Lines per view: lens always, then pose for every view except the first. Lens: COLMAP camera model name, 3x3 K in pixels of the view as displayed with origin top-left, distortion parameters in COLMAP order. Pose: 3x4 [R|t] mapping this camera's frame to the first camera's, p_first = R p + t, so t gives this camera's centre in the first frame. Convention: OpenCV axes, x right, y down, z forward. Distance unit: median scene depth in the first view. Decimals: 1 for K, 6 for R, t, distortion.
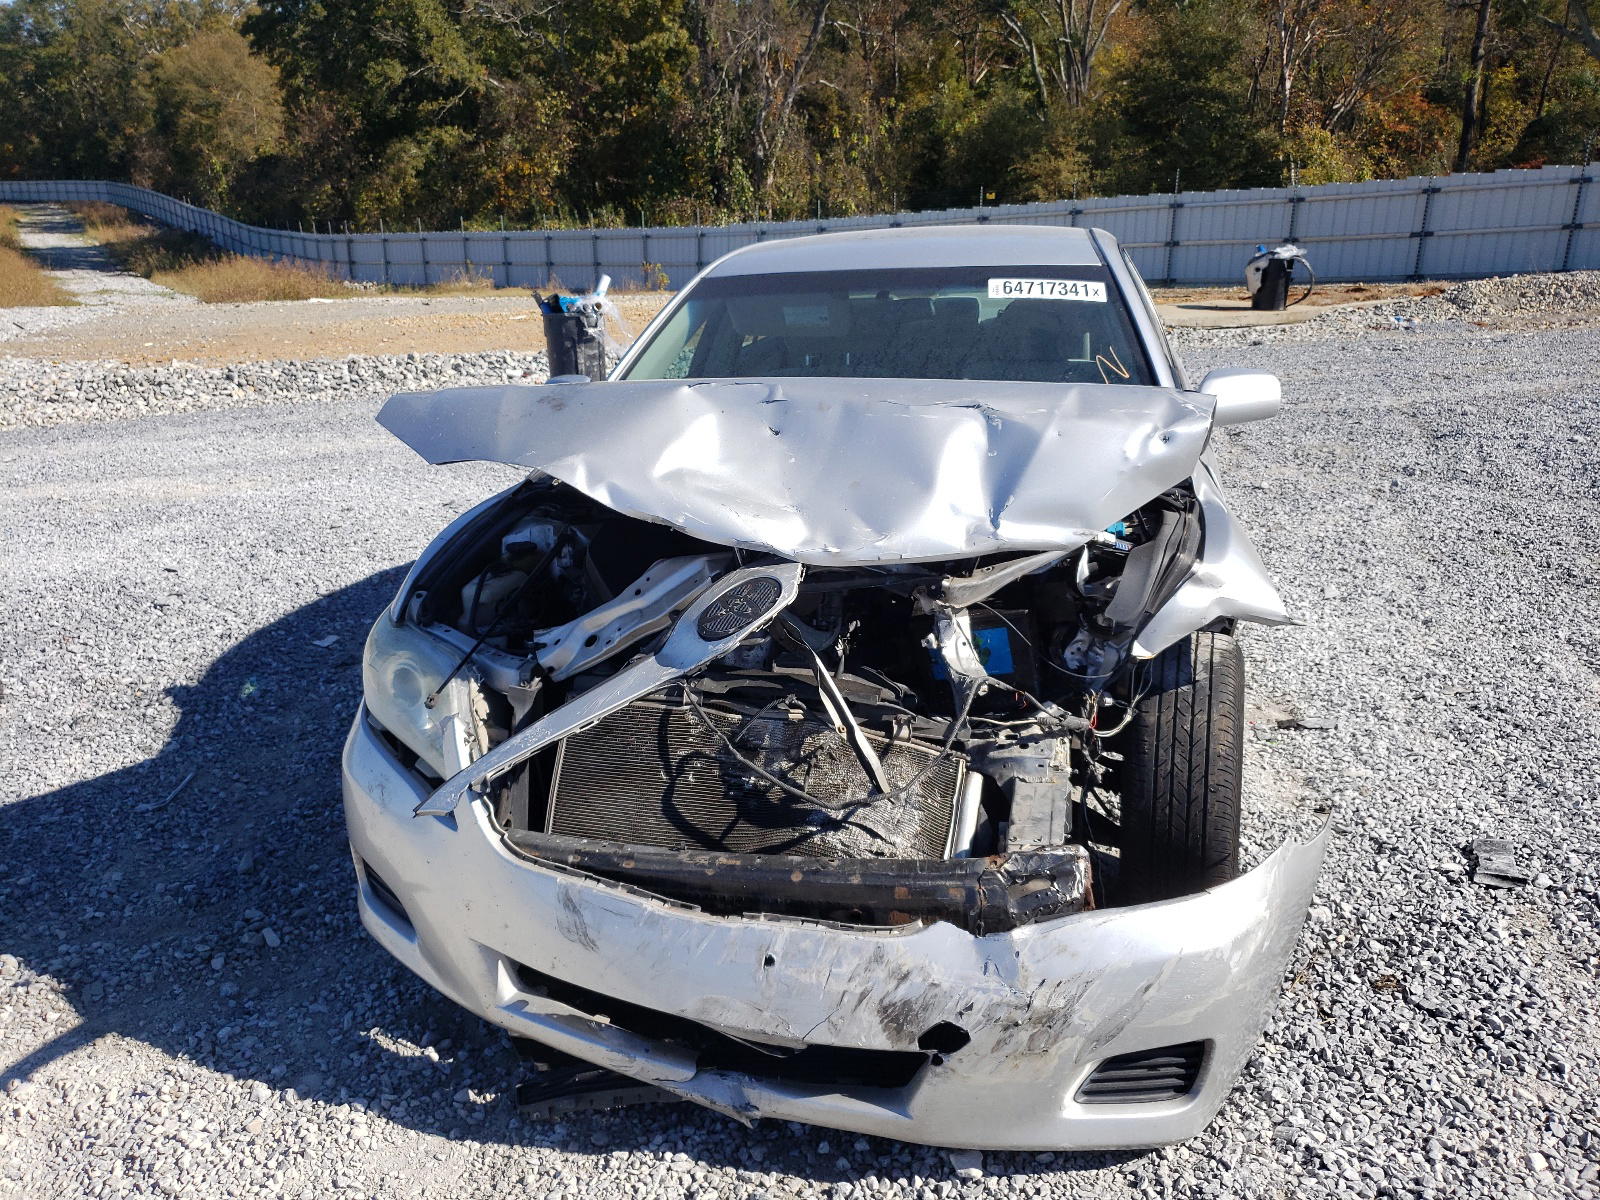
lens RADIAL K [[1196.6, 0, 771.4], [0, 1196.6, 611.6], [0, 0, 1]] dist [0.003156, 0.009304]
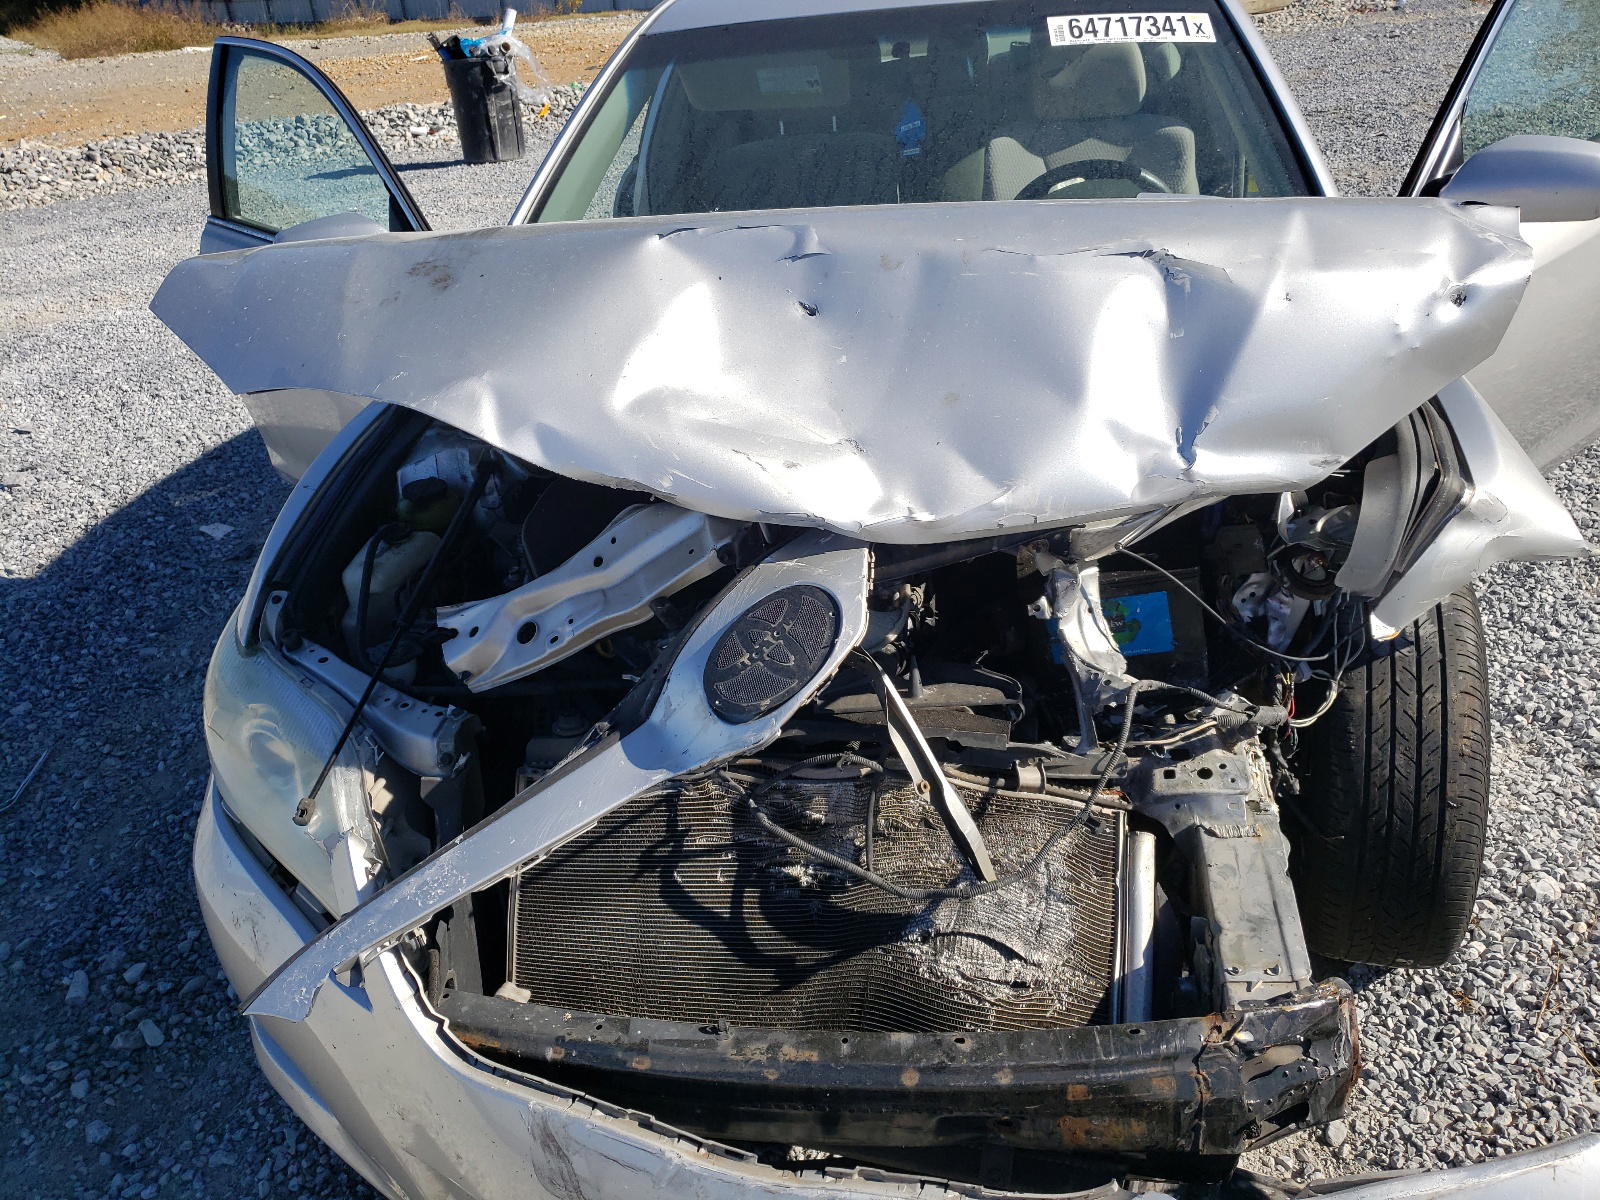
lens RADIAL K [[1236.8, 0, 808.1], [0, 1236.8, 631.2], [0, 0, 1]] dist [-0.002754, -0.001282]
pose [[0.993919, -0.075083, 0.080544, -0.058693], [0.055411, 0.973151, 0.223397, -0.131180], [-0.095155, -0.217576, 0.971394, 0.366545]]
